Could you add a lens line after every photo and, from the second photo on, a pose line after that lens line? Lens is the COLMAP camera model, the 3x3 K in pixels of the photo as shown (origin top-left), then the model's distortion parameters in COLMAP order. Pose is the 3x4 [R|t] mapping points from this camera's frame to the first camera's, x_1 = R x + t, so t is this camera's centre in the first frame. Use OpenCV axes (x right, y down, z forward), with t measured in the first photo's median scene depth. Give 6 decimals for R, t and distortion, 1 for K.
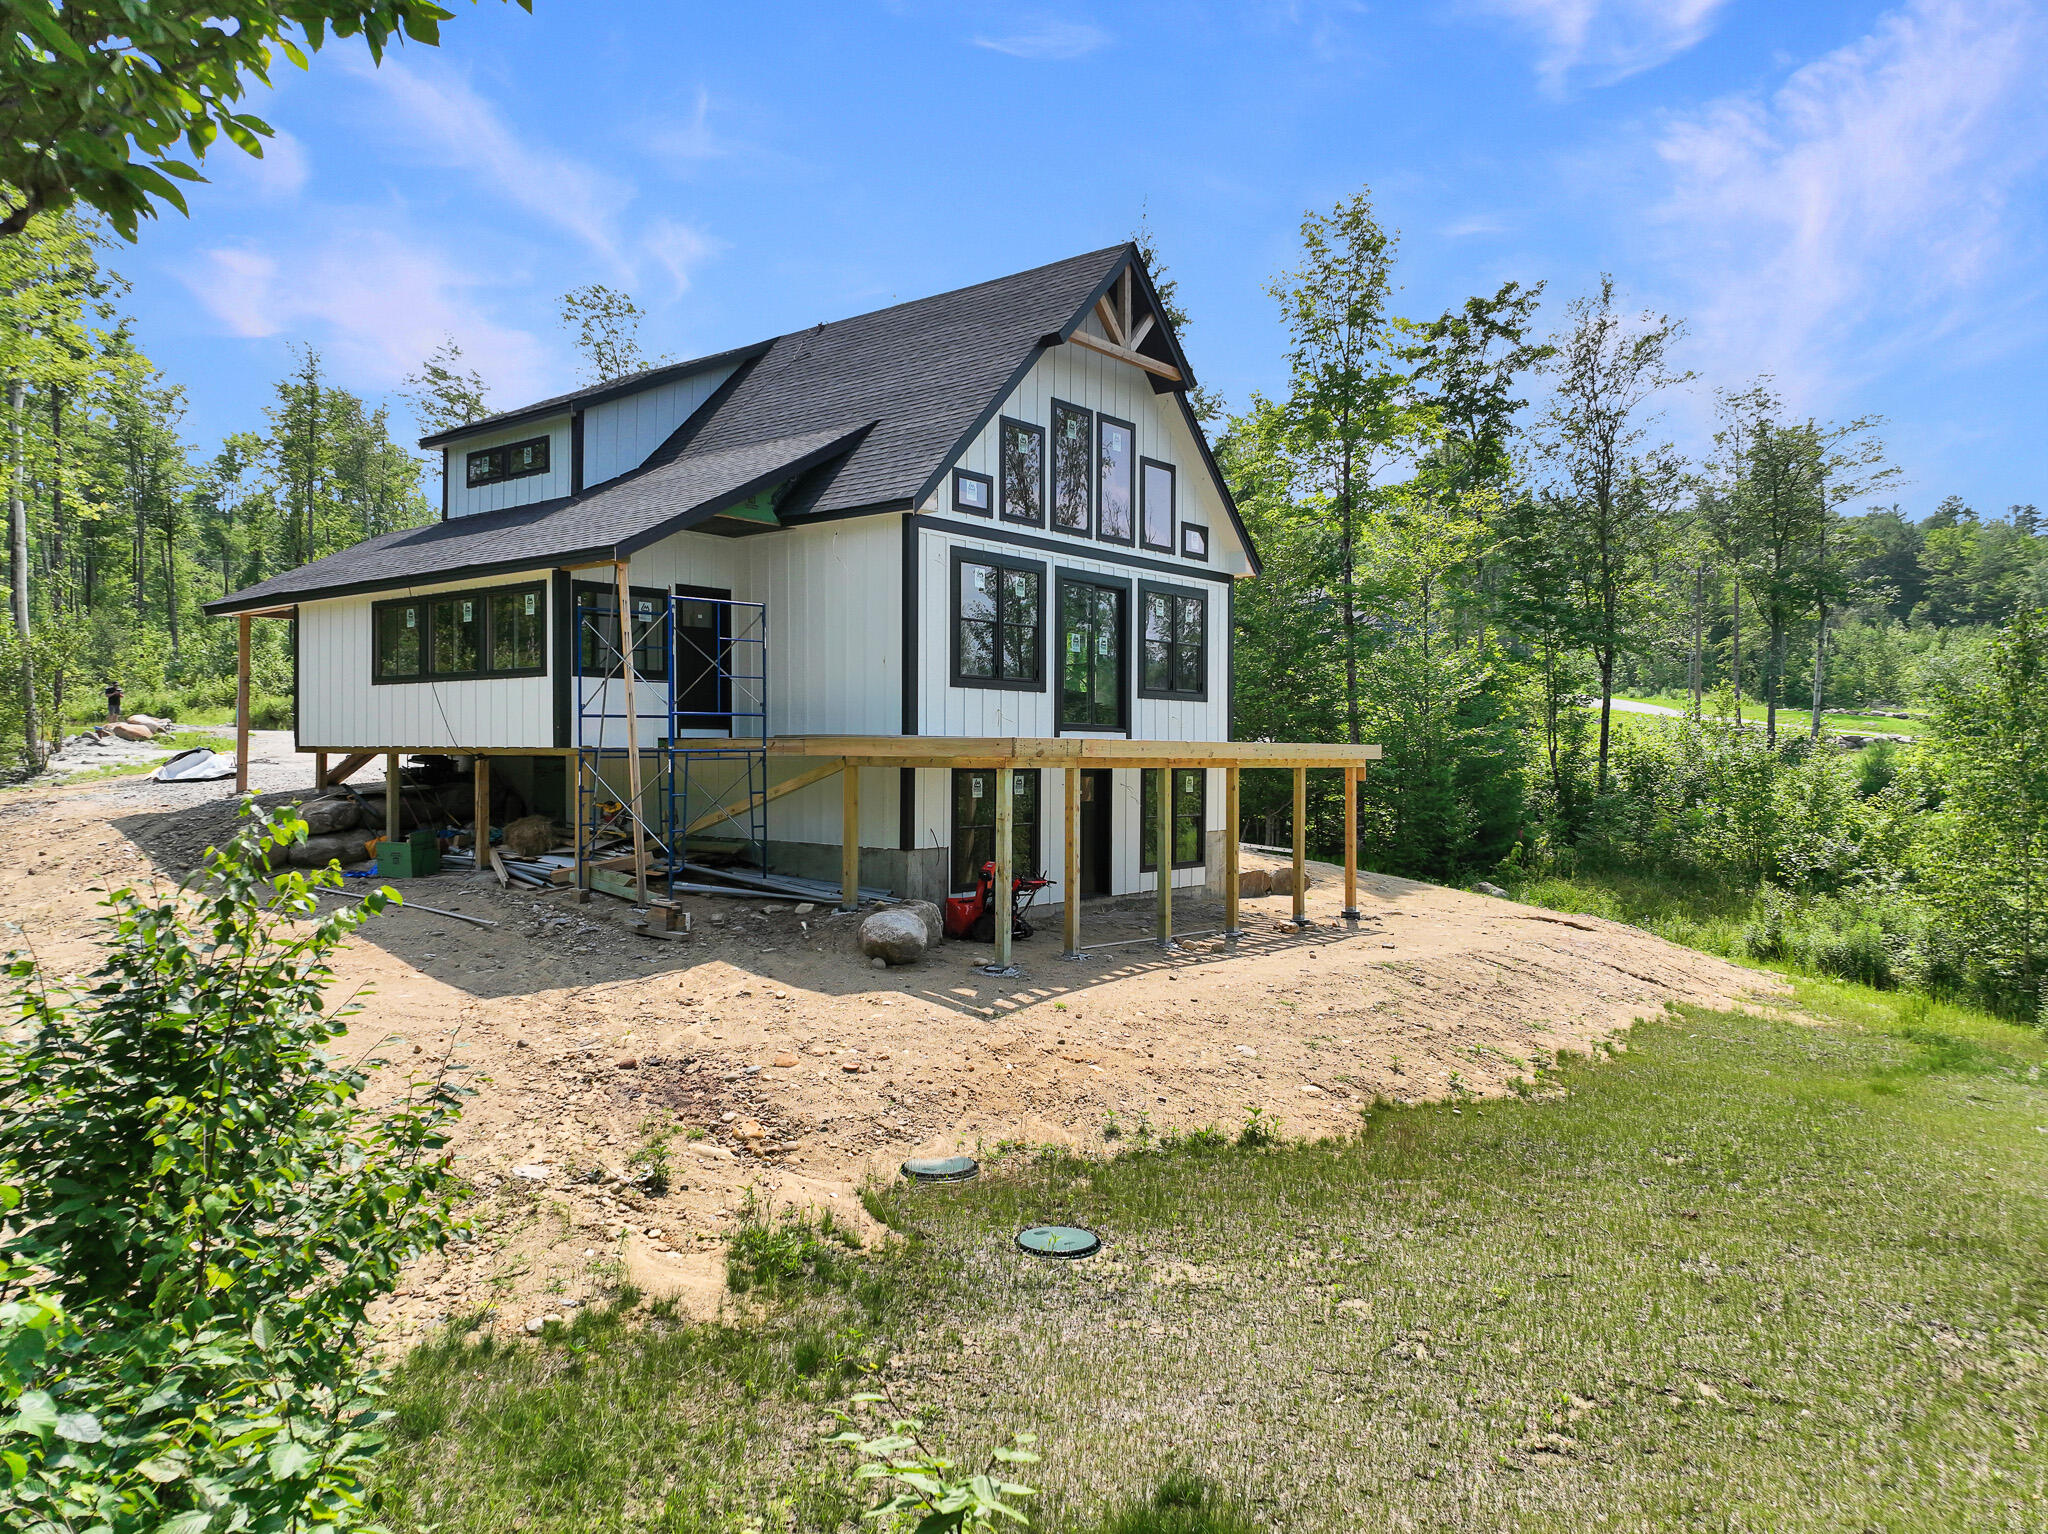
lens RADIAL K [[1449.2, 0, 1026.9], [0, 1449.2, 774.1], [0, 0, 1]] dist [0.005416, 0.009013]
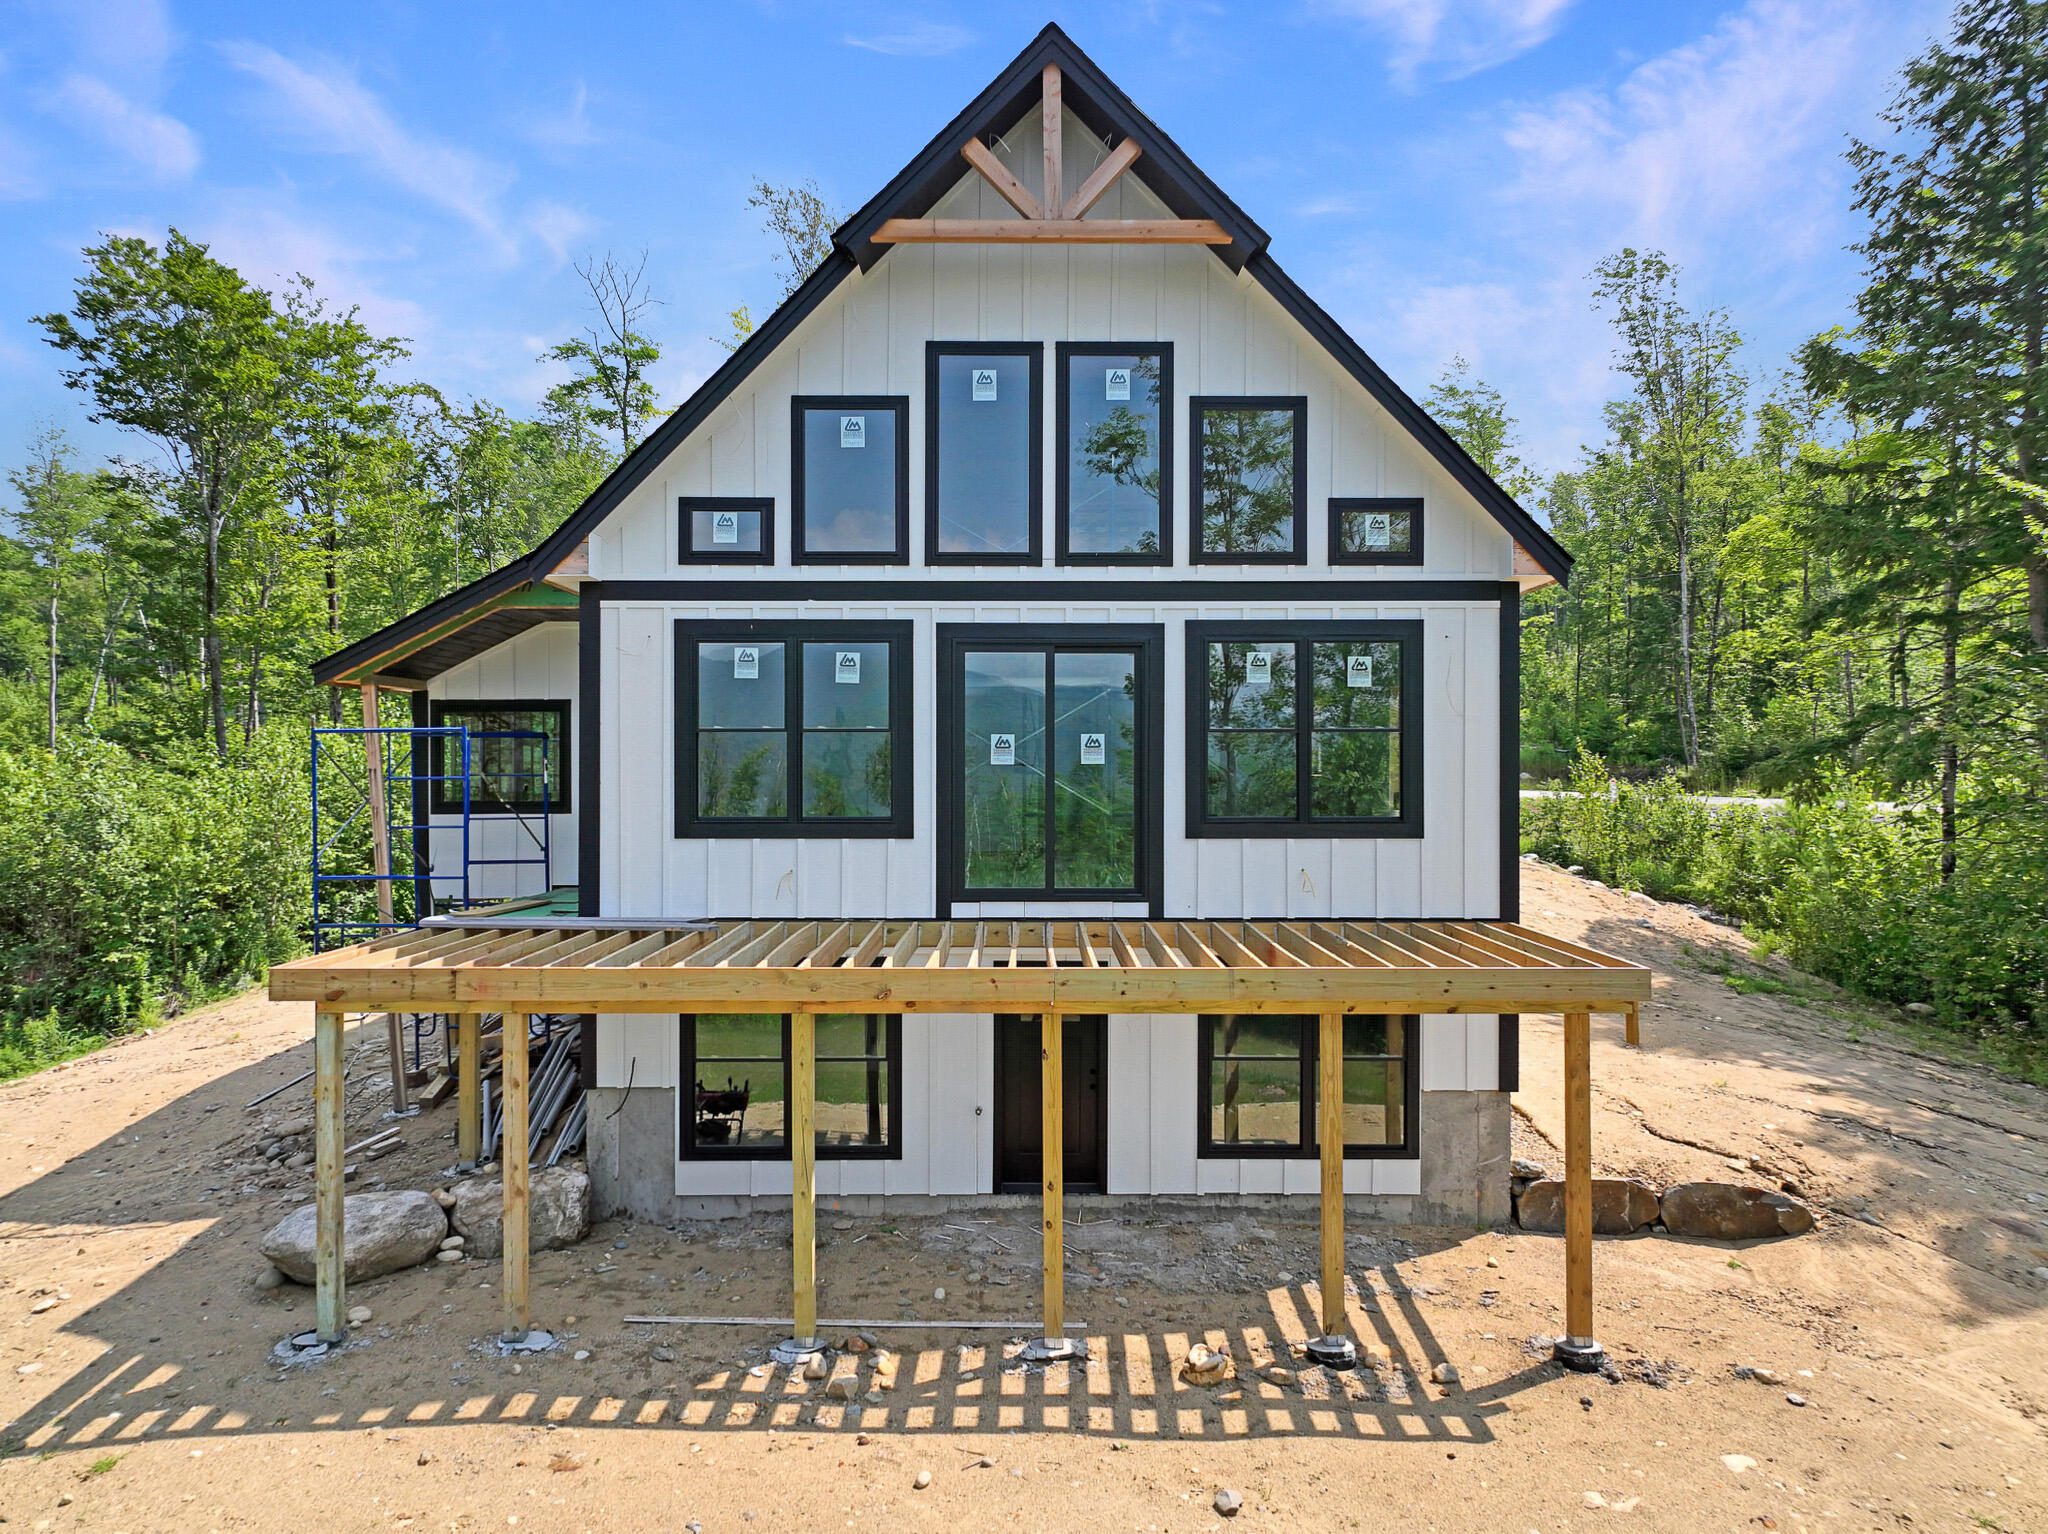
lens RADIAL K [[1449.2, 0, 1026.0], [0, 1449.2, 776.4], [0, 0, 1]] dist [0.005416, 0.009013]
pose [[0.633535, 0.006931, -0.773683, 0.502998], [-0.007247, 0.999969, 0.003023, -0.083541], [0.773680, 0.003692, 0.633566, 0.655258]]
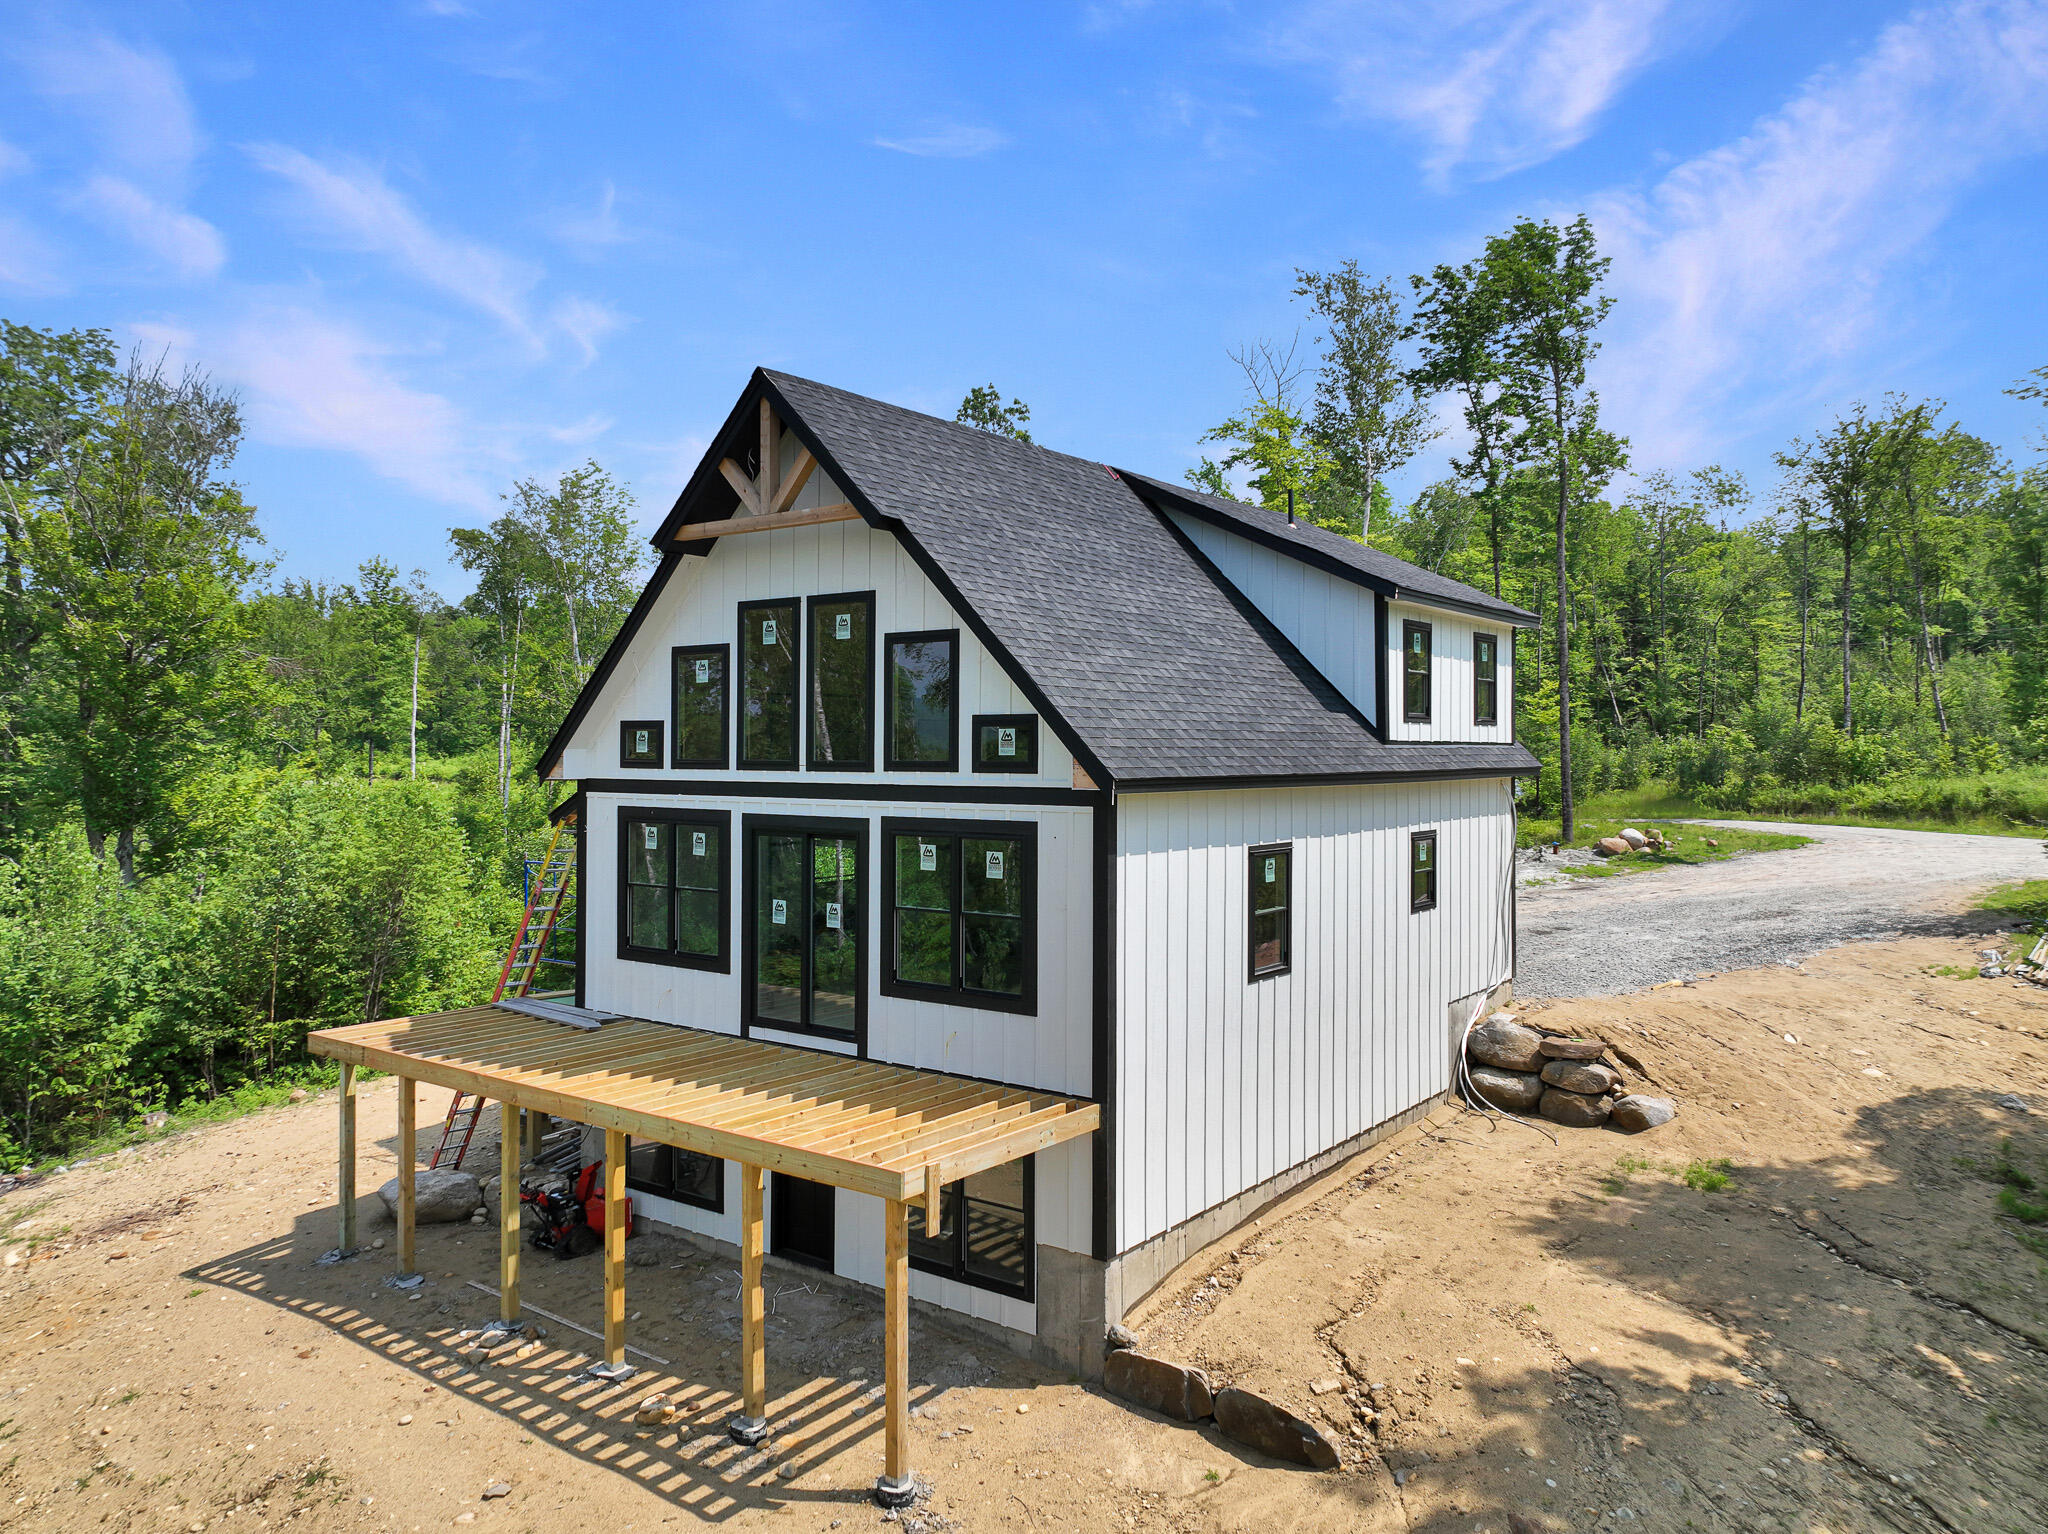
lens RADIAL K [[1449.2, 0, 1022.3], [0, 1449.2, 748.5], [0, 0, 1]] dist [0.005416, 0.009013]
pose [[0.032629, -0.001715, -0.999466, 0.813222], [-0.009749, 0.999950, -0.002034, -0.179768], [0.999420, 0.009811, 0.032611, 1.129686]]
